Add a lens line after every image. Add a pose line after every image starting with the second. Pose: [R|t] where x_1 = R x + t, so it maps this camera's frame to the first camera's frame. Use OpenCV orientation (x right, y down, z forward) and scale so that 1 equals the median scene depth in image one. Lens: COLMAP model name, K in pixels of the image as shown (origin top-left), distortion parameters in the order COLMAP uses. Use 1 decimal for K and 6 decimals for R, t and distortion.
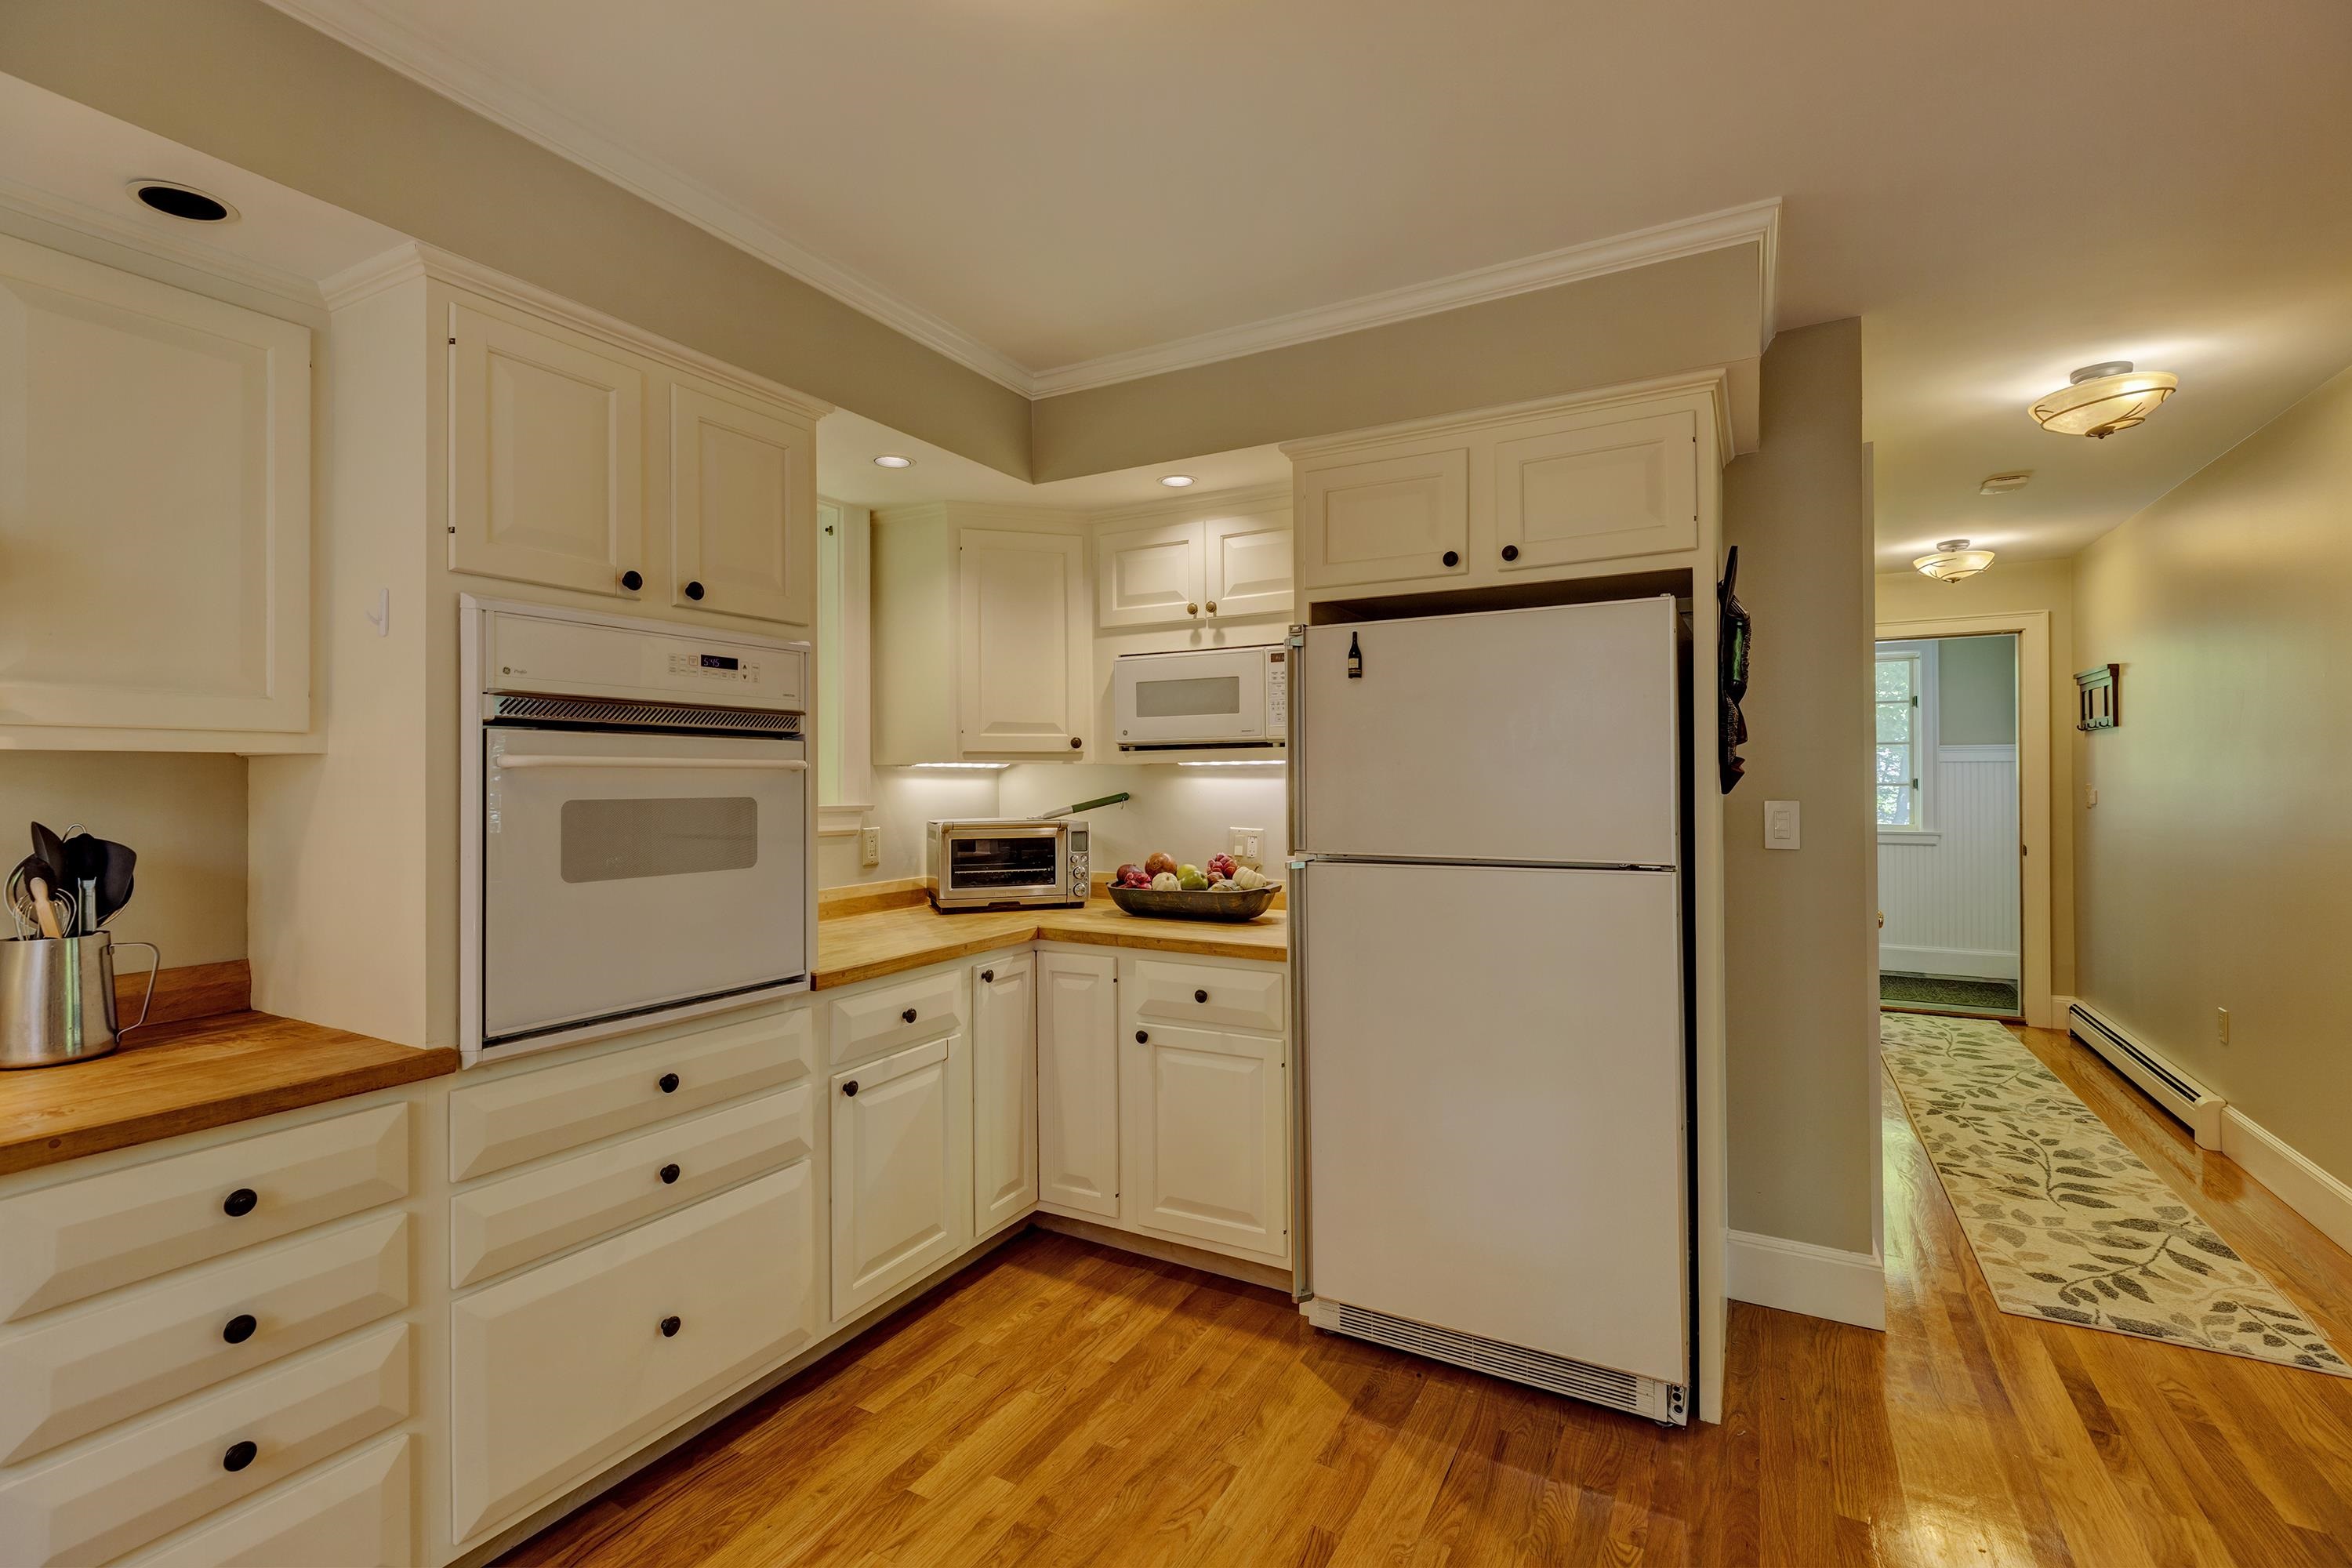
lens RADIAL K [[1047.3, 0, 1176.5], [0, 1047.3, 769.3], [0, 0, 1]] dist [0.008896, -0.004824]
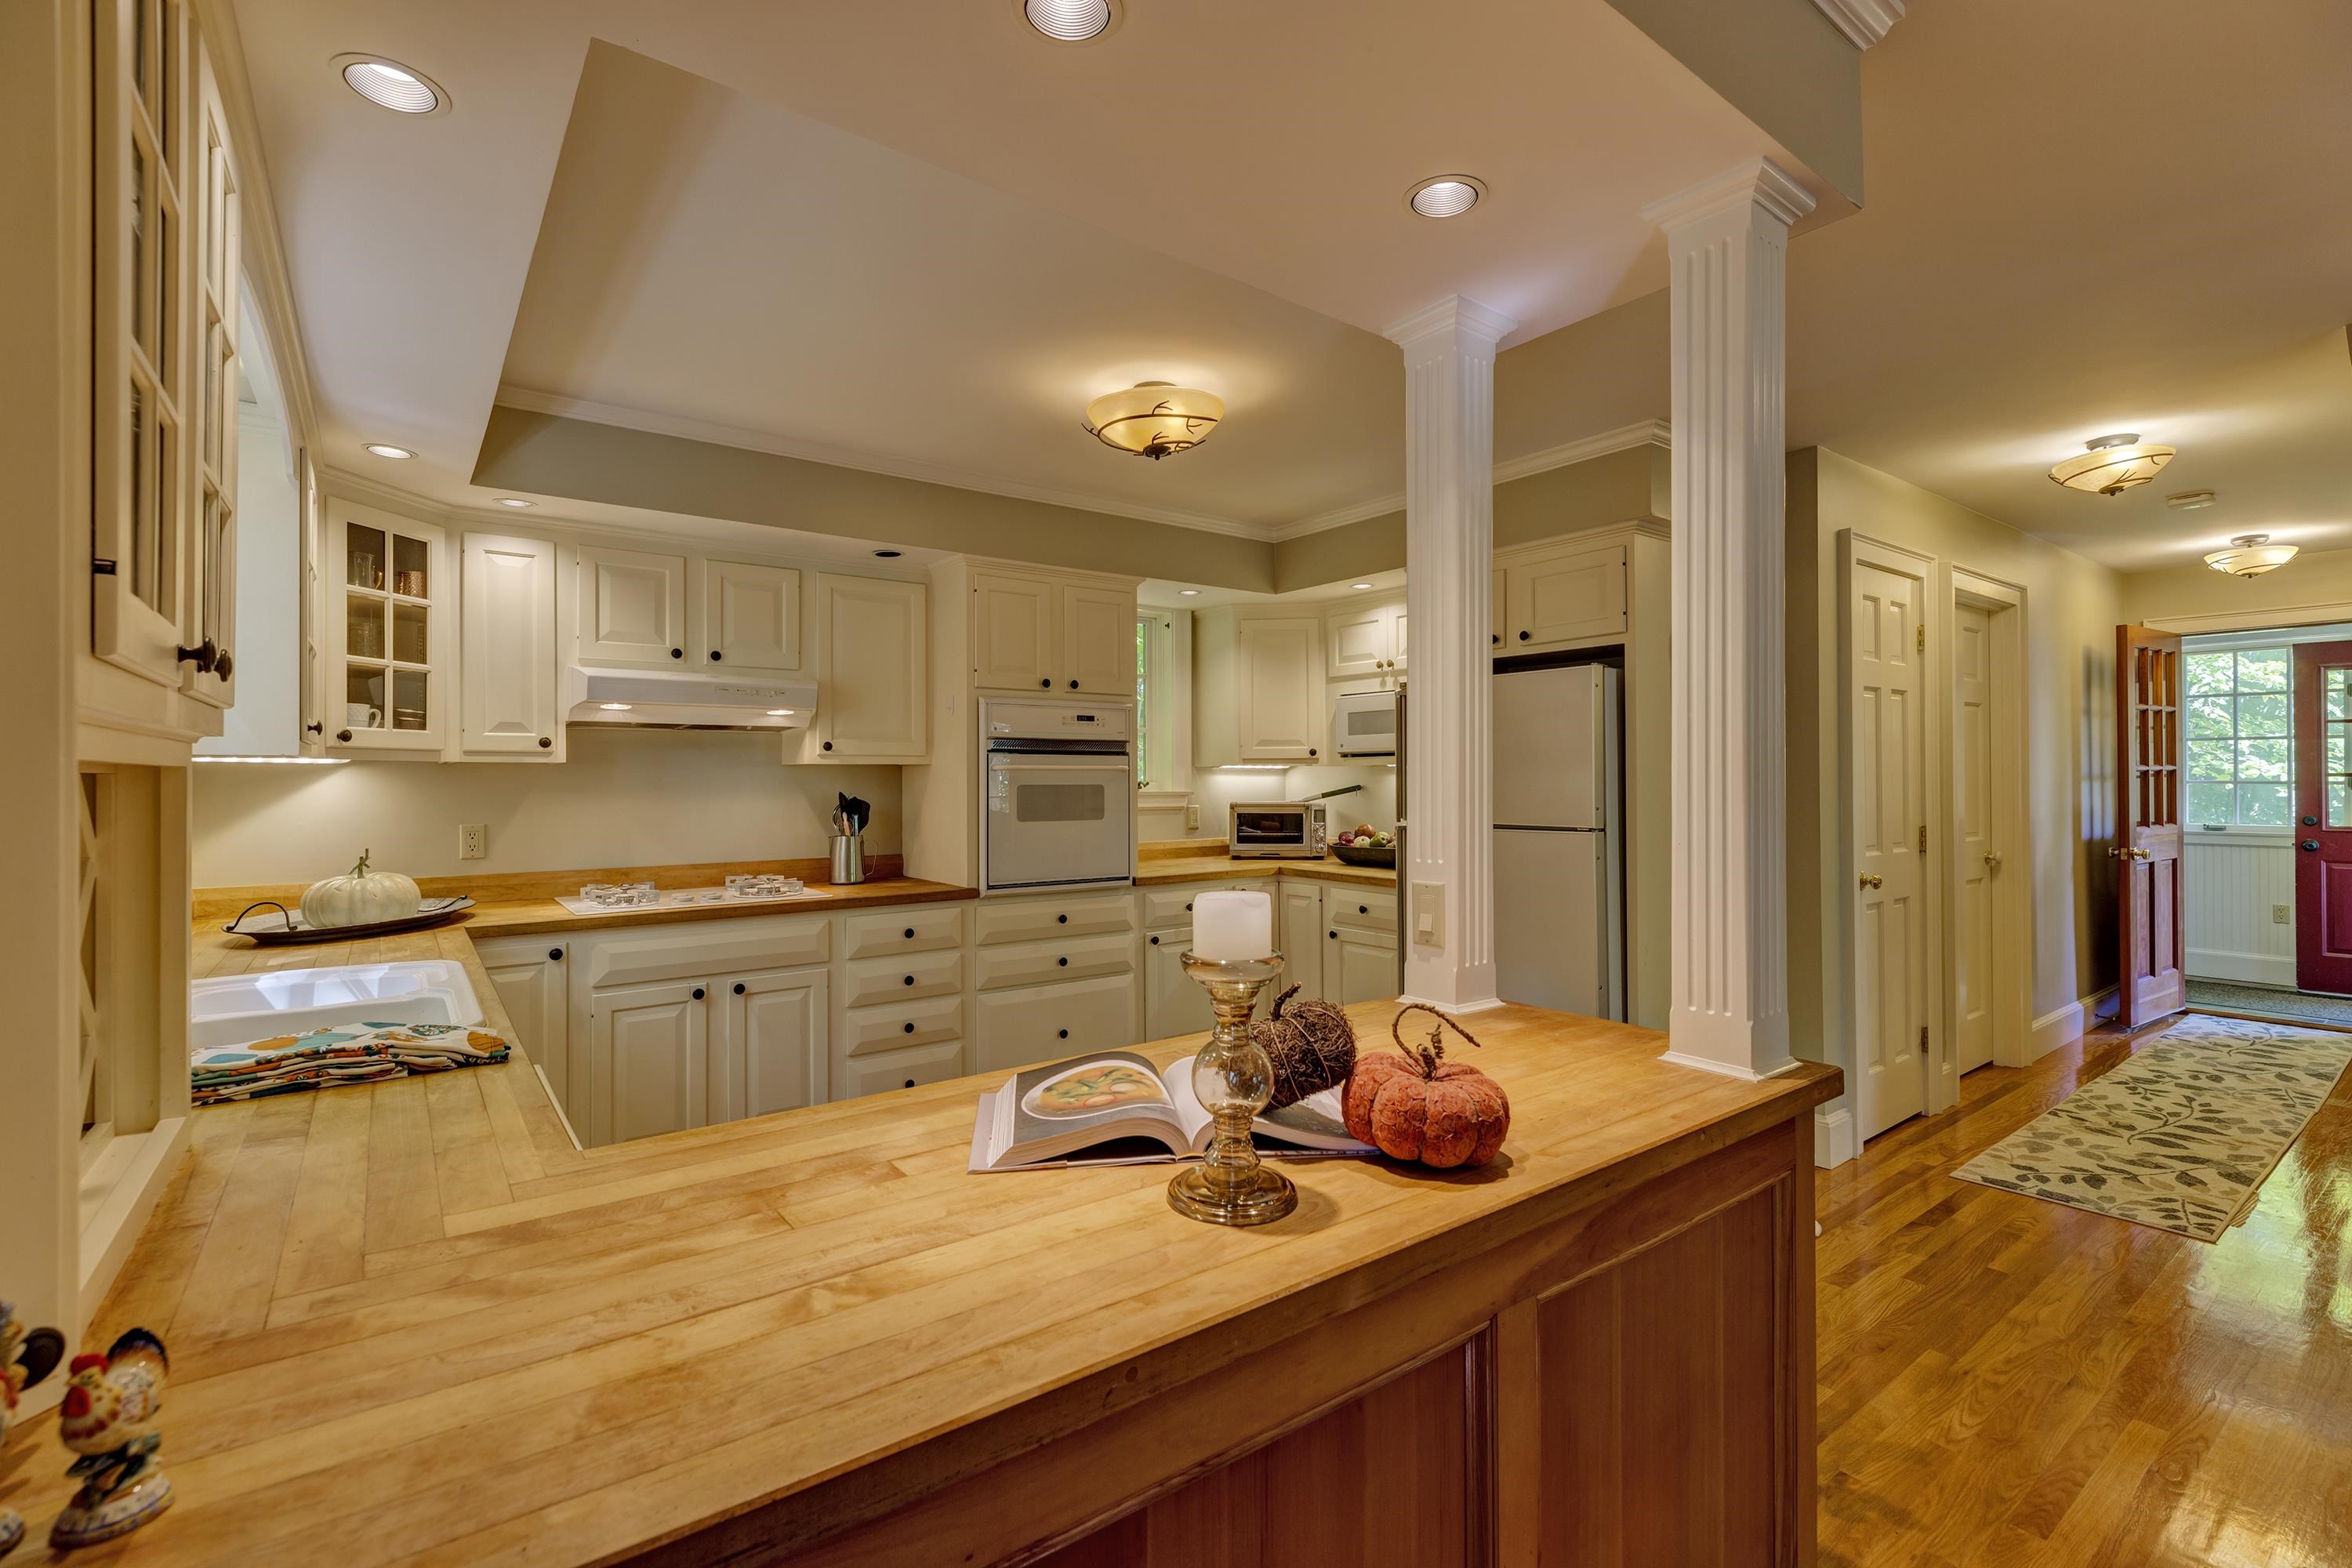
lens RADIAL K [[1047.3, 0, 1180.3], [0, 1047.3, 767.8], [0, 0, 1]] dist [0.008896, -0.004824]
pose [[0.913544, -0.002017, -0.406735, 0.436539], [0.002866, 0.999995, 0.001479, -0.006241], [0.406730, -0.002517, 0.913545, -0.612086]]
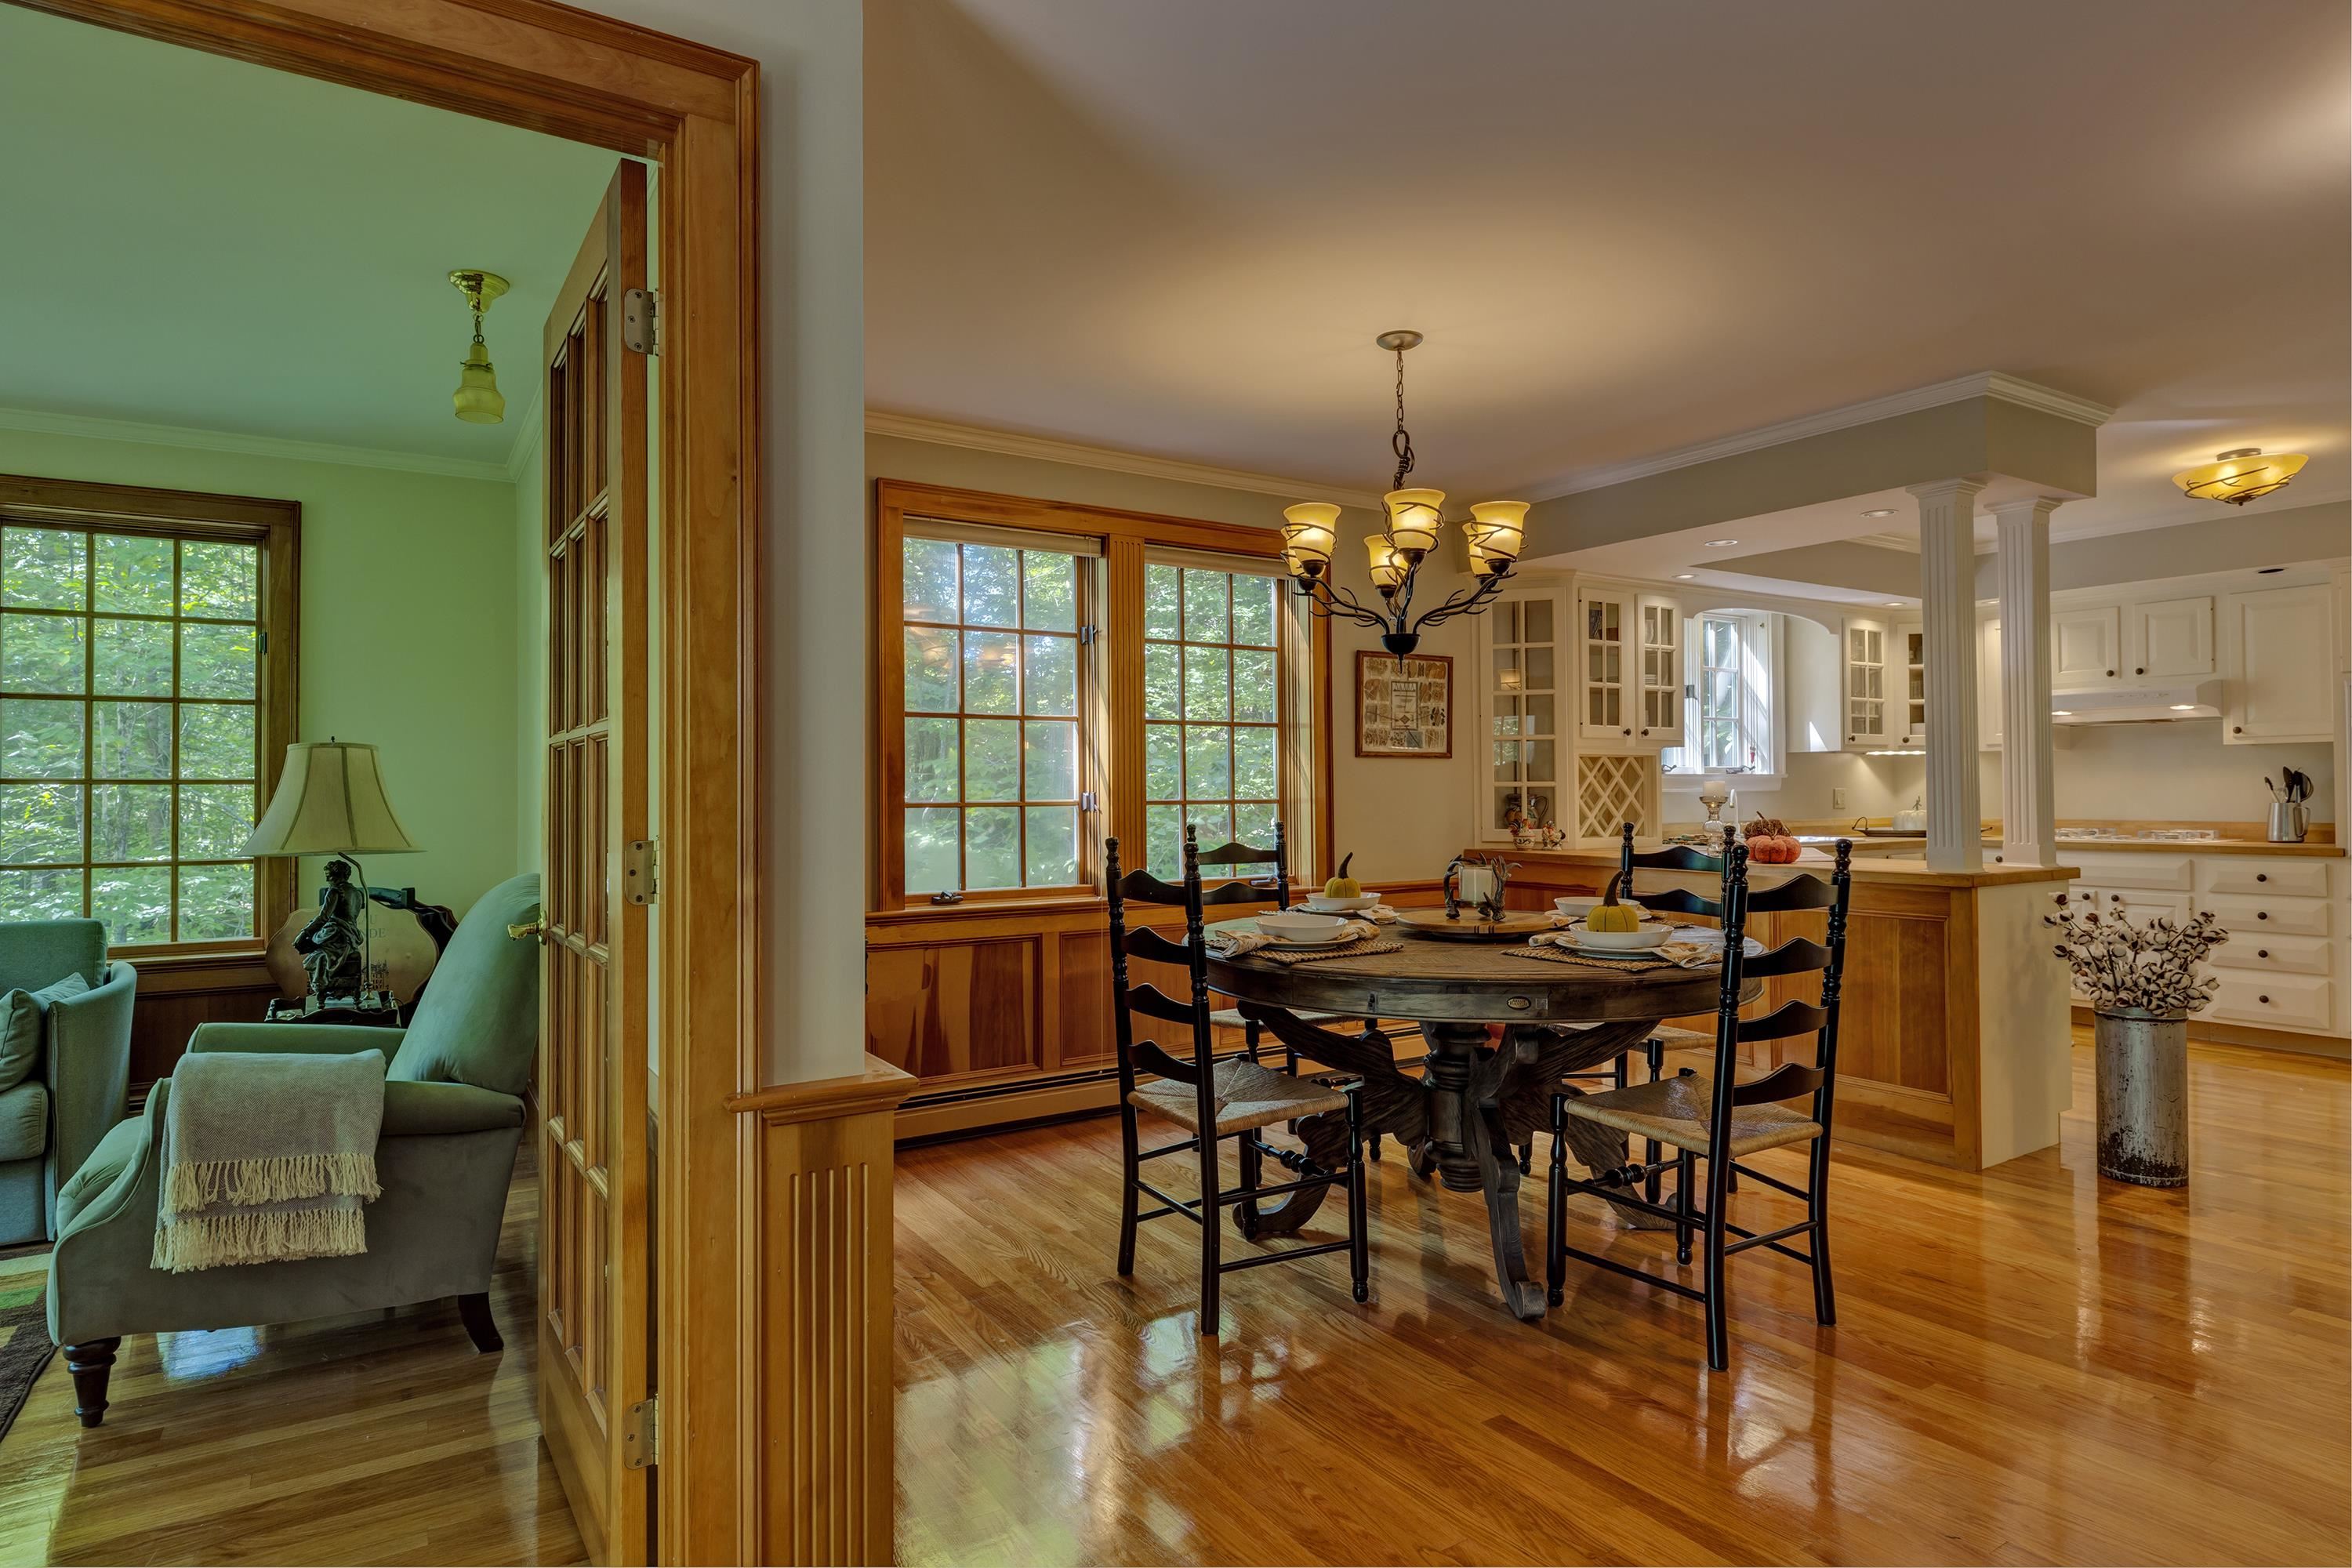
lens RADIAL K [[1275.2, 0, 1159.8], [0, 1275.2, 770.8], [0, 0, 1]] dist [0.012137, -0.016214]
pose [[-0.483896, -0.008828, -0.875081, 2.303601], [0.014206, 0.999738, -0.017941, 0.050042], [0.875010, -0.021113, -0.483643, -0.051791]]
